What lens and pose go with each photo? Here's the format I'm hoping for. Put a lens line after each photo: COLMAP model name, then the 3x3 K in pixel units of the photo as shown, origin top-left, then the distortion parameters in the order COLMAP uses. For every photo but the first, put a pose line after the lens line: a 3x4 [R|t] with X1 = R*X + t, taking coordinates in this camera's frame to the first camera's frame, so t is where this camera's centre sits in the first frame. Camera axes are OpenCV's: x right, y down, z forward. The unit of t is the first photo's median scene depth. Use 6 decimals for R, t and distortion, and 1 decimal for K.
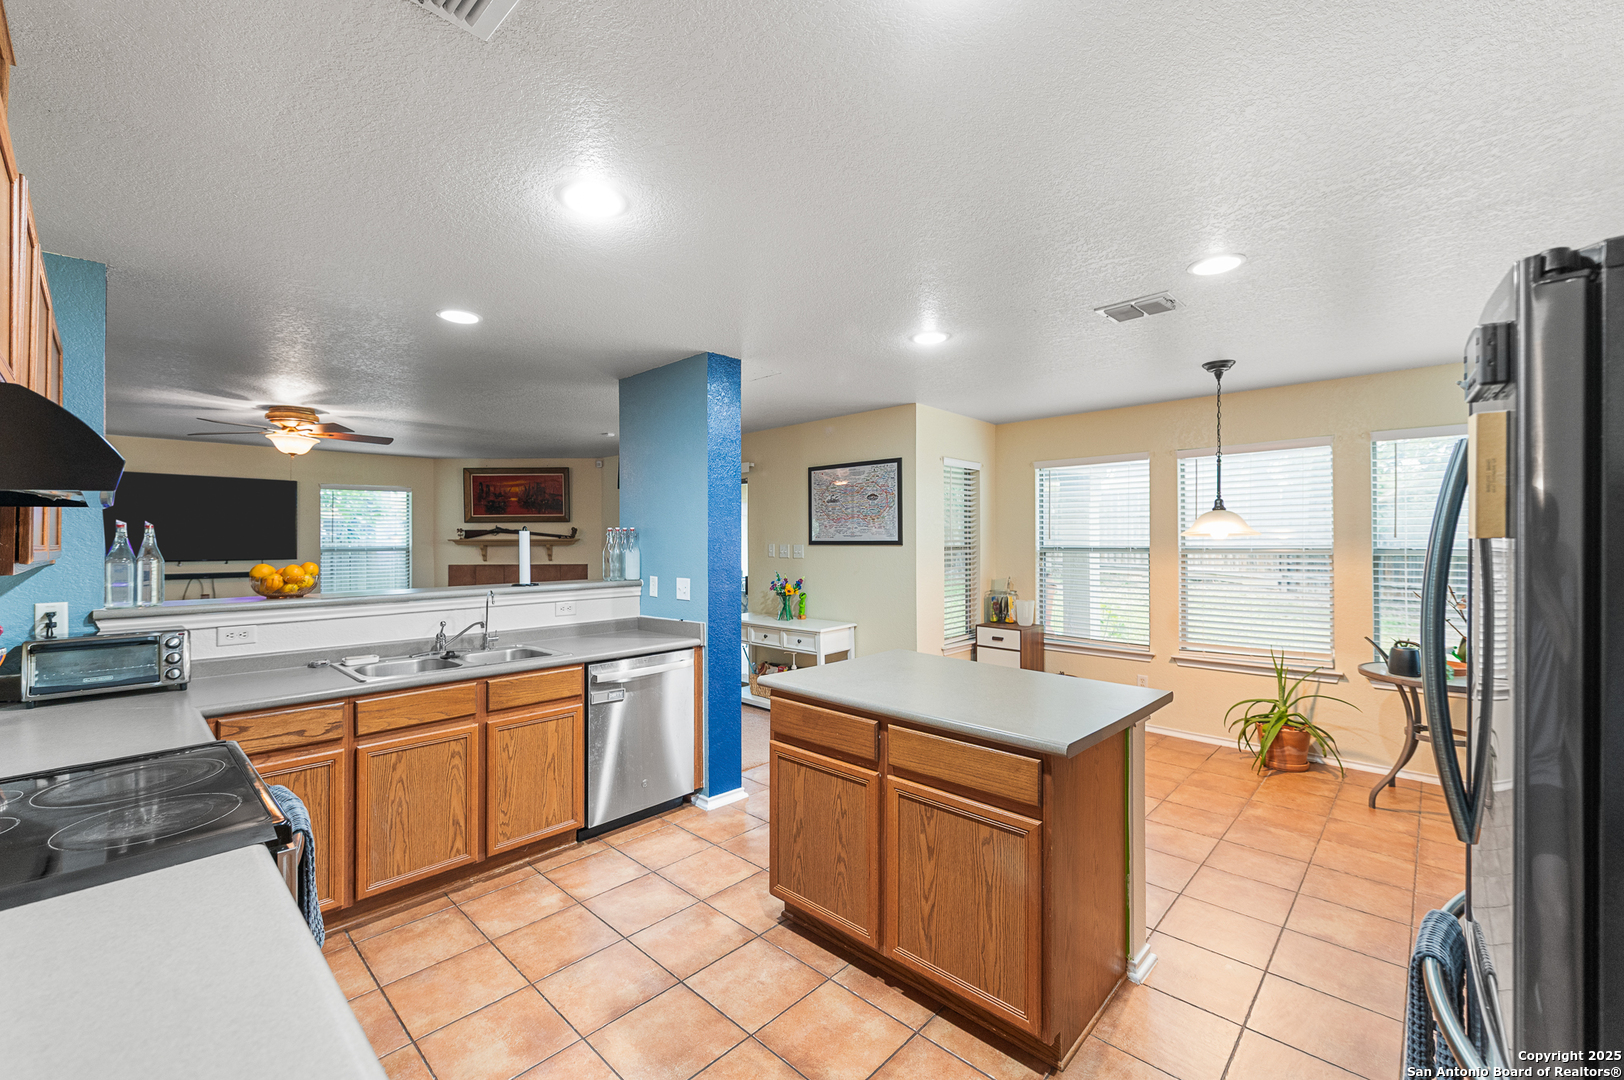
lens RADIAL K [[664.8, 0, 800.2], [0, 664.8, 538.5], [0, 0, 1]] dist [0.002803, -0.000603]
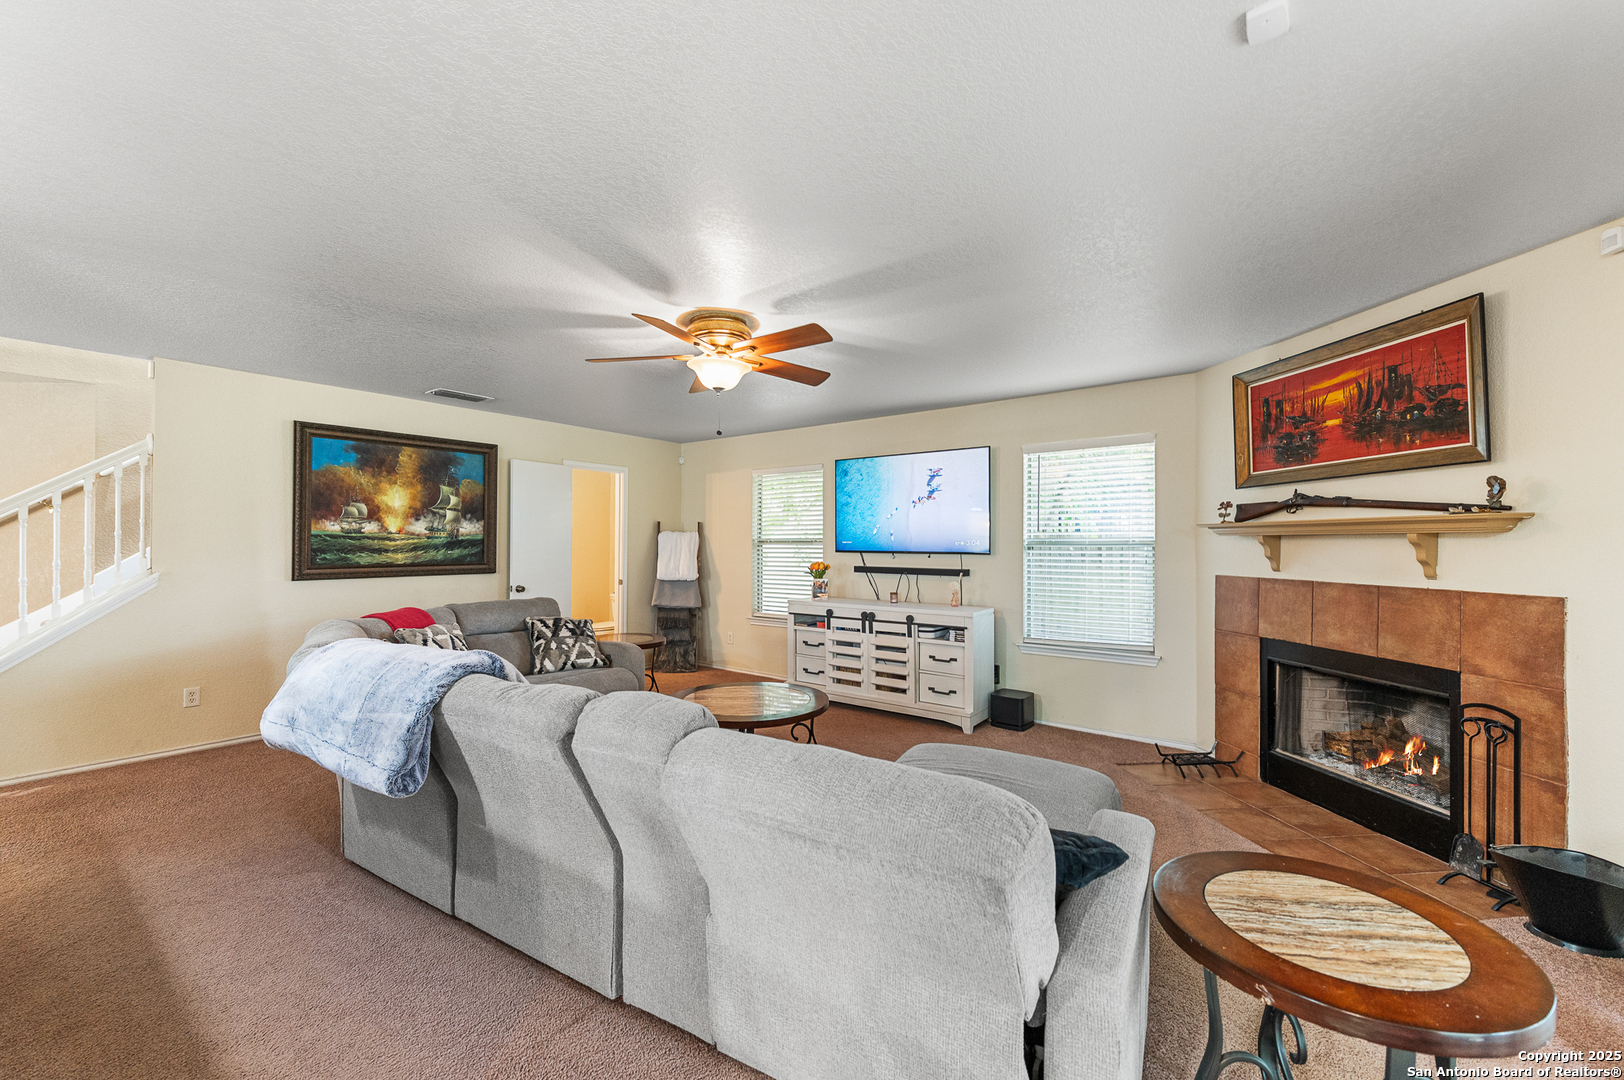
lens RADIAL K [[664.8, 0, 807.2], [0, 664.8, 535.6], [0, 0, 1]] dist [0.002803, -0.000603]
pose [[0.096959, -0.006206, -0.995269, -0.093856], [-0.005162, 0.999964, -0.006738, 0.023152], [0.995275, 0.005791, 0.096923, 1.022492]]
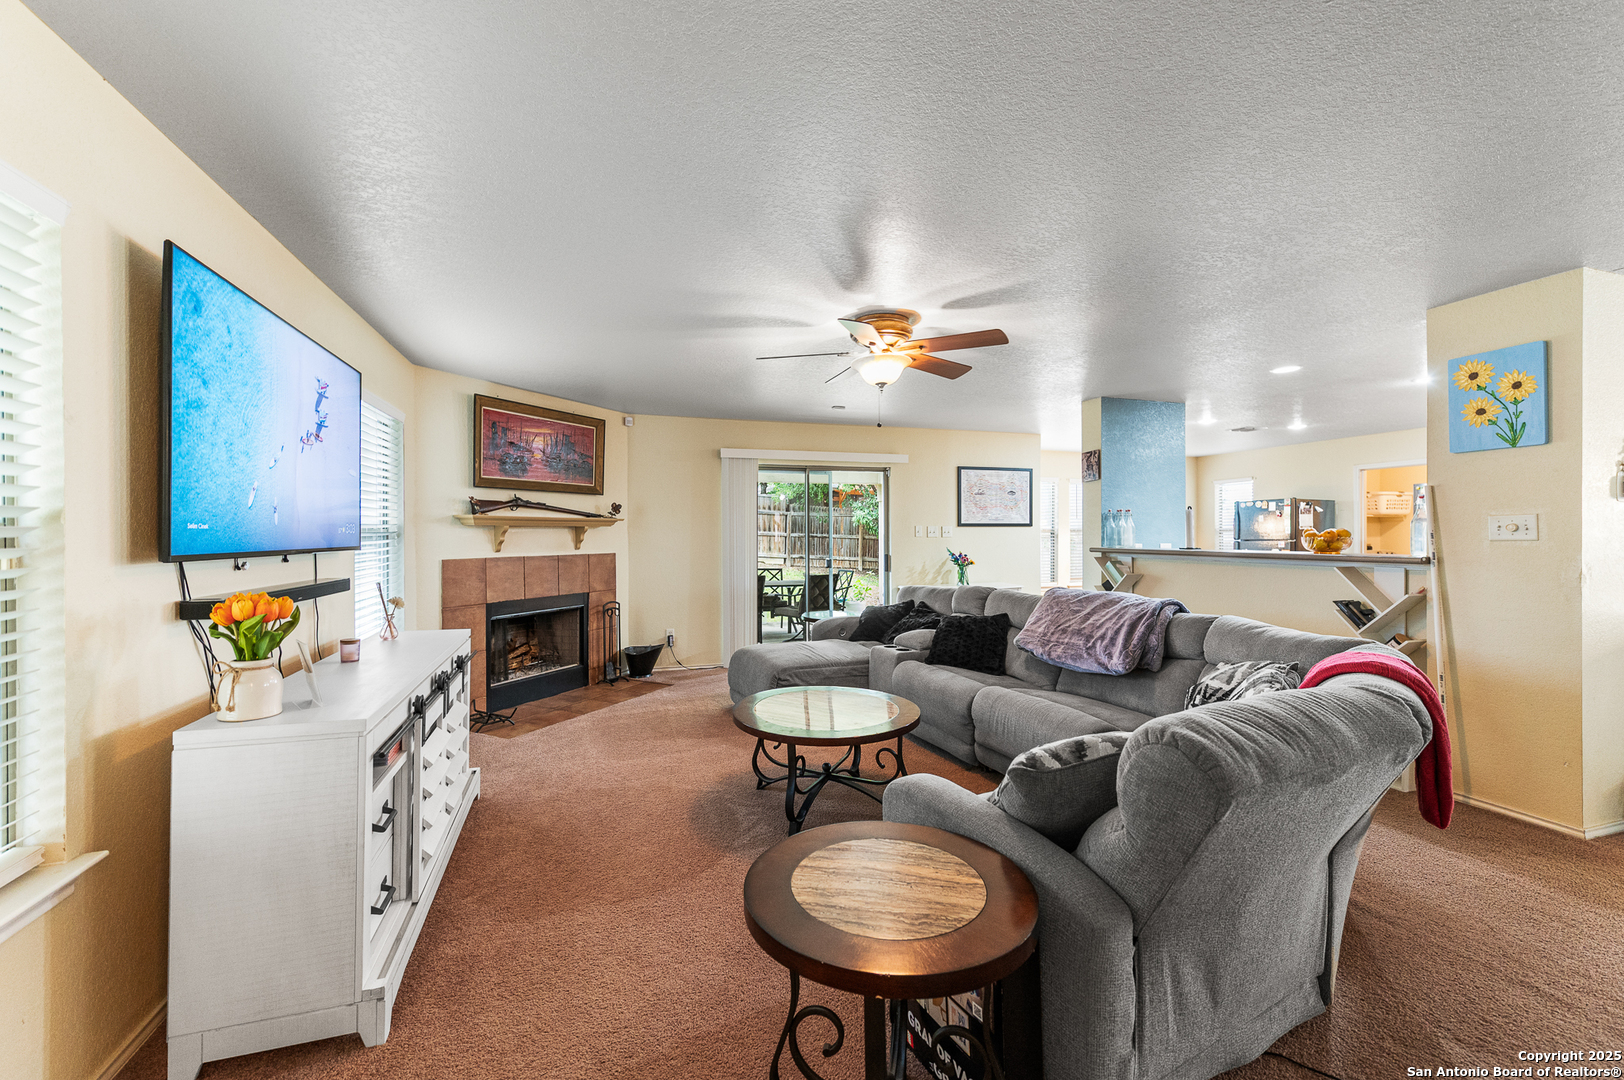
lens RADIAL K [[634.2, 0, 804.1], [0, 634.2, 531.5], [0, 0, 1]] dist [-0.003639, 0.000586]
pose [[0.478113, 0.005755, 0.878279, -1.346742], [0.001081, 0.999974, -0.007141, 0.030953], [-0.878297, 0.004363, 0.478095, 0.761537]]
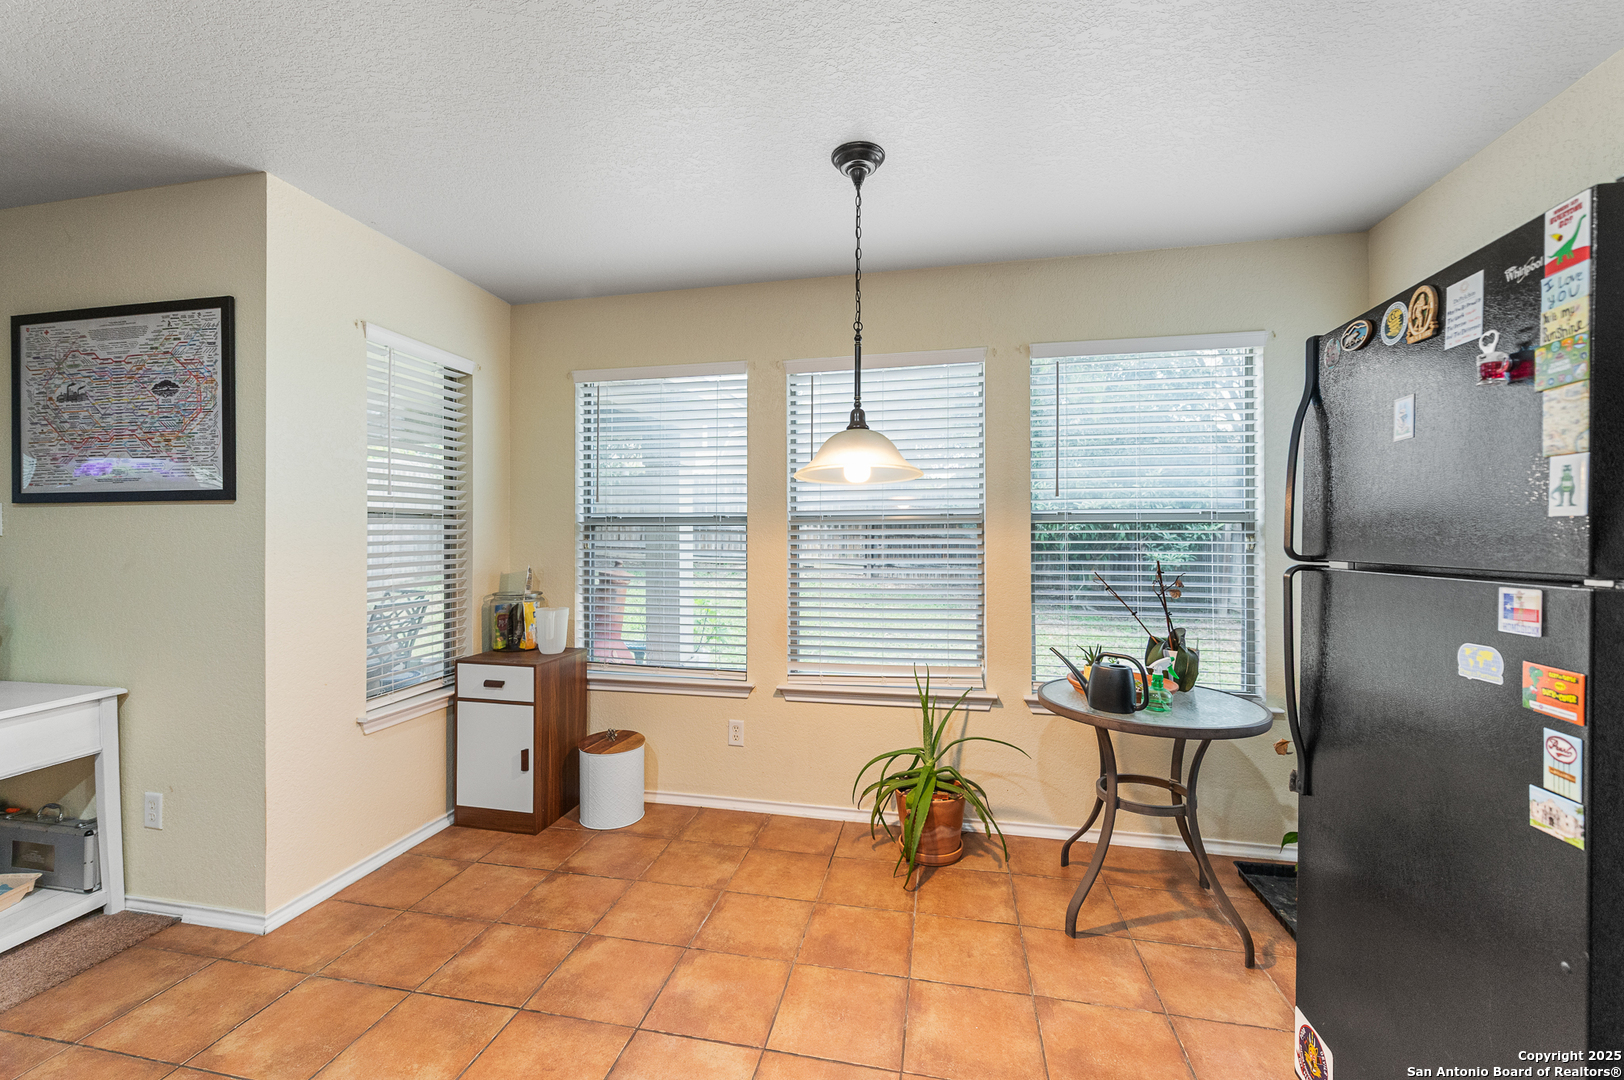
lens RADIAL K [[664.8, 0, 807.4], [0, 664.8, 534.4], [0, 0, 1]] dist [0.002803, -0.000603]
pose [[0.848323, 0.001777, 0.529476, 0.238756], [-0.002843, 0.999995, 0.001201, 0.030420], [-0.529471, -0.002524, 0.848324, 0.433354]]
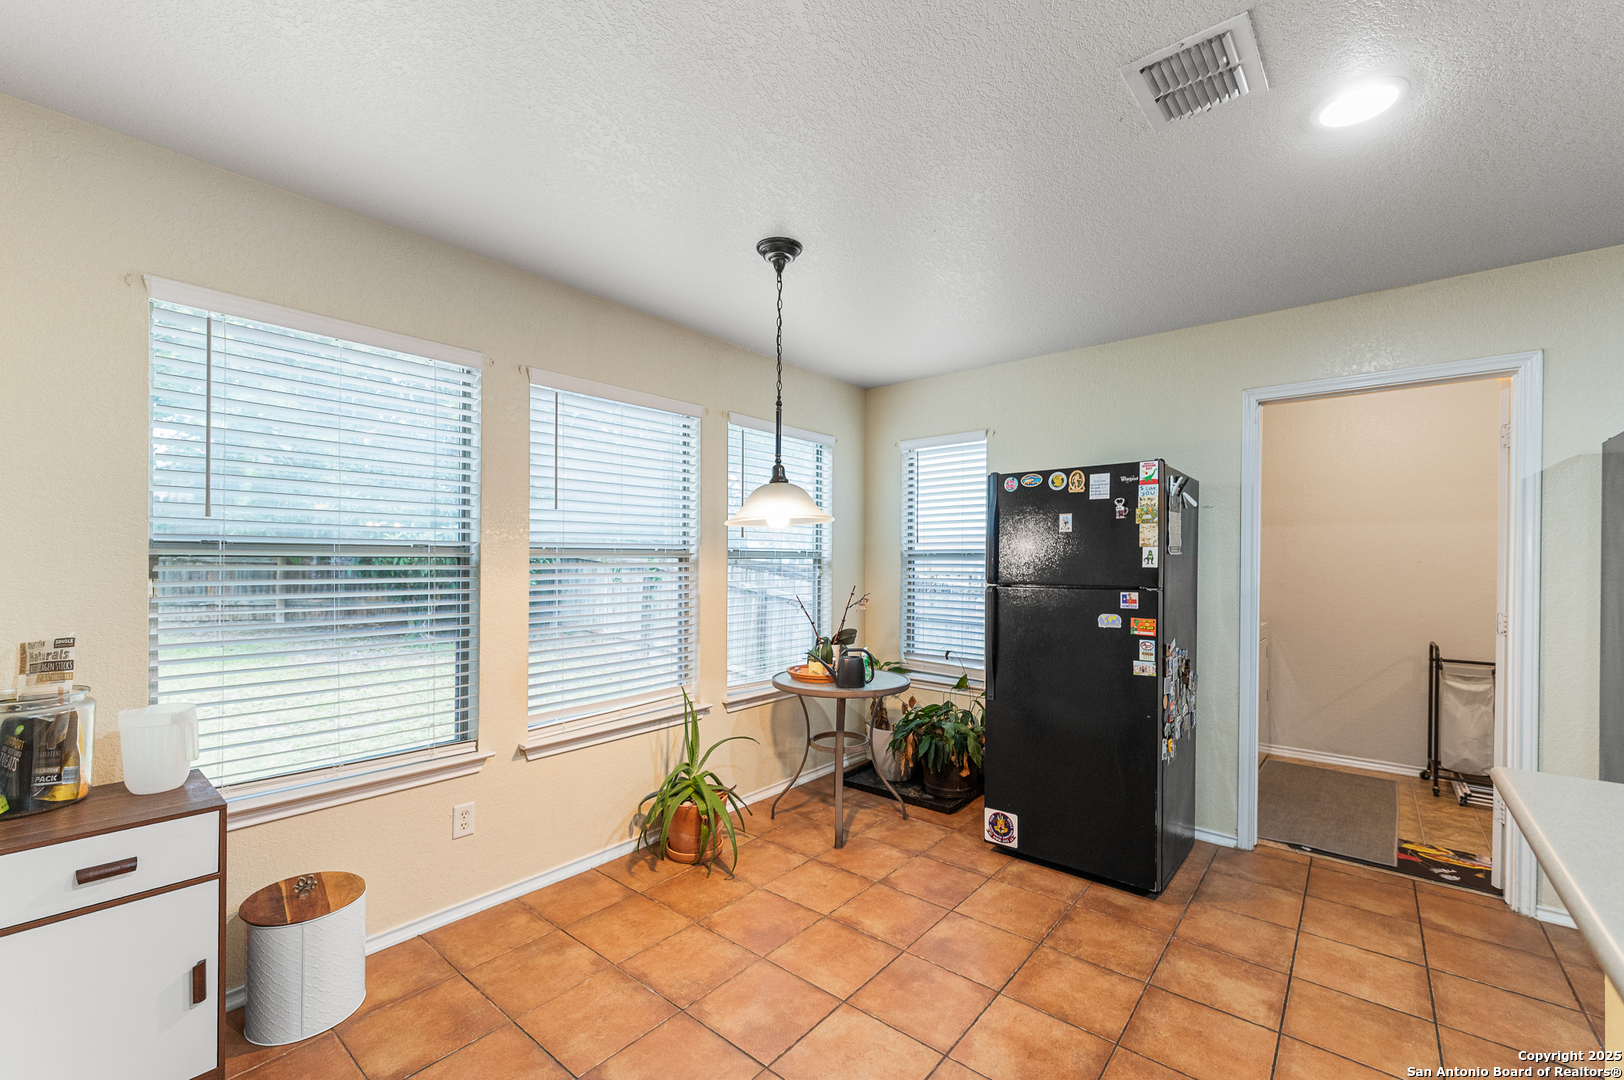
lens RADIAL K [[664.8, 0, 815.0], [0, 664.8, 567.1], [0, 0, 1]] dist [0.002803, -0.000603]
pose [[-0.077353, -0.011167, 0.996941, 0.005296], [-0.008705, 0.999907, 0.010524, 0.022046], [-0.996966, -0.007865, -0.077443, 0.770504]]
